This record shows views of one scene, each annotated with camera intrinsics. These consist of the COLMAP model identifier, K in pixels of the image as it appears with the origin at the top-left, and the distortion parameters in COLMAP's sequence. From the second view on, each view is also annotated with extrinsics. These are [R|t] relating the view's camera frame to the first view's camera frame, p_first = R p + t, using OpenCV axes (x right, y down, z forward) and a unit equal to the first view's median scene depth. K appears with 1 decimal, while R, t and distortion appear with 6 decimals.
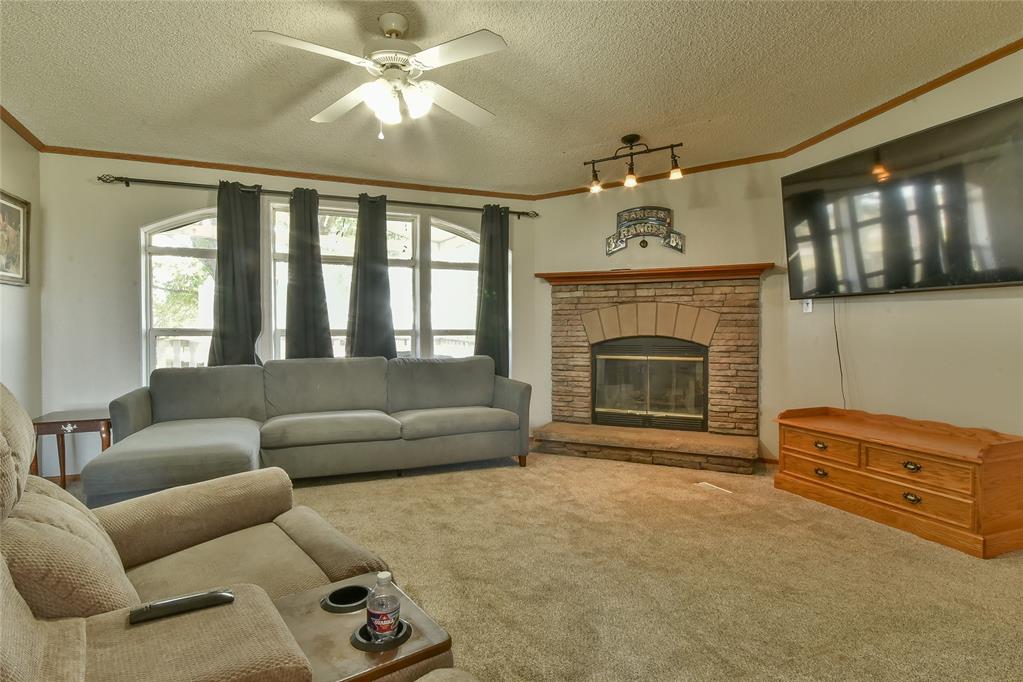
lens RADIAL K [[541.1, 0, 512.7], [0, 541.1, 336.0], [0, 0, 1]] dist [0.002357, -0.000168]
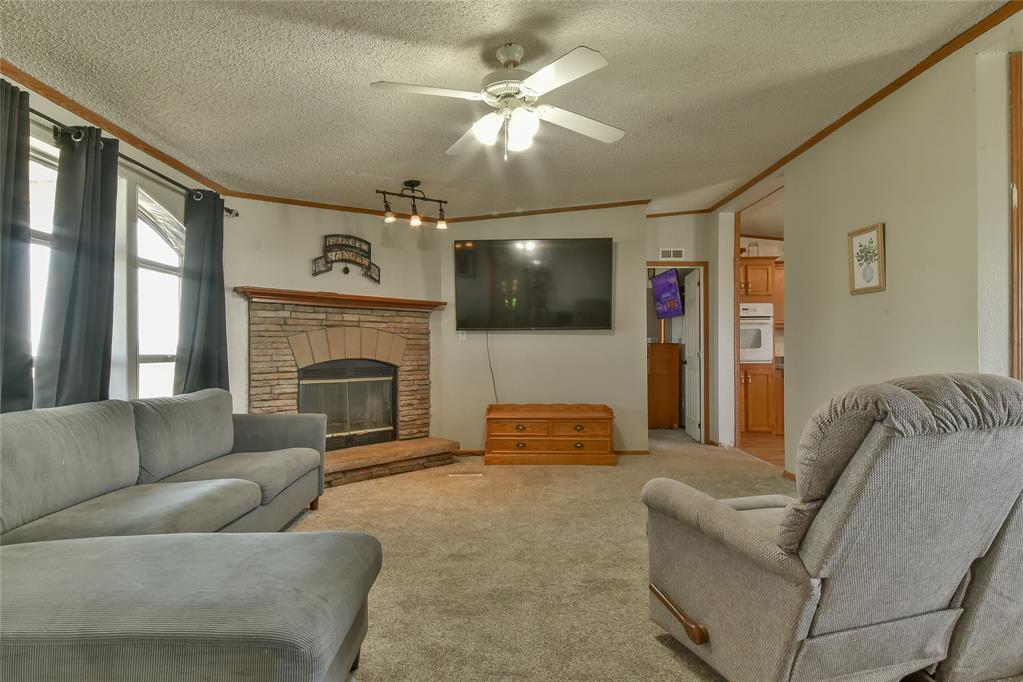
lens RADIAL K [[531.2, 0, 511.5], [0, 531.2, 341.0], [0, 0, 1]] dist [0.001173, 0.000036]
pose [[0.361217, 0.014557, 0.932368, -0.621777], [0.017032, 0.999608, -0.022205, -0.006872], [-0.932326, 0.023901, 0.360827, 0.353749]]
